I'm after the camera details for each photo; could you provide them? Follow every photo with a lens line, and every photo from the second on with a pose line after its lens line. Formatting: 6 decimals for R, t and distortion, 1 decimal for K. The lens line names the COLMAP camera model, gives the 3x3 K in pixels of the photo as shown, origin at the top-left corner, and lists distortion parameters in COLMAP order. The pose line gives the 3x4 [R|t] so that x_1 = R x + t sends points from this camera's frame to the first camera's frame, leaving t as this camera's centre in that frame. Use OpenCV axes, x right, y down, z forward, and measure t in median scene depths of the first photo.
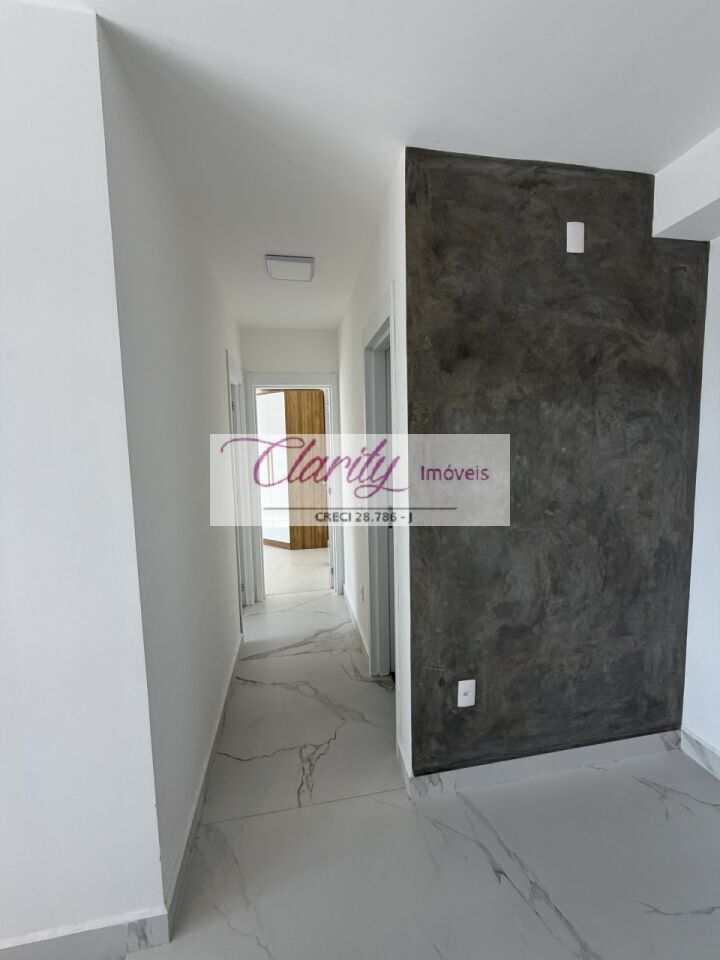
lens RADIAL K [[382.5, 0, 360.5], [0, 382.5, 480.6], [0, 0, 1]] dist [0.000185, -0.000132]
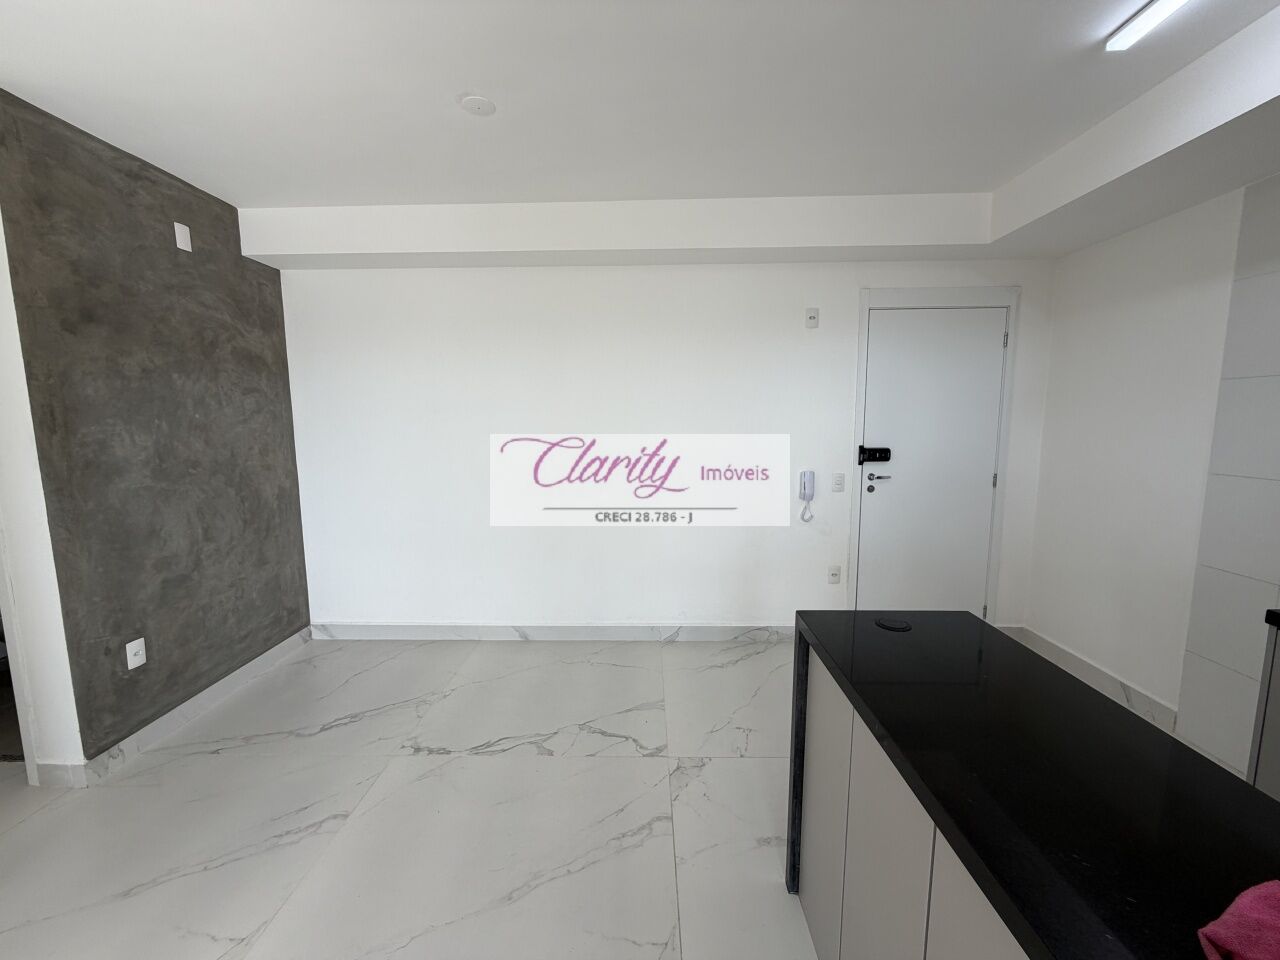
lens RADIAL K [[510.1, 0, 634.6], [0, 510.1, 480.3], [0, 0, 1]] dist [0.000185, -0.000132]
pose [[0.198852, -0.098654, 0.975051, -0.742469], [0.090756, 0.992499, 0.081911, 0.107485], [-0.975818, 0.072204, 0.206313, -0.611899]]
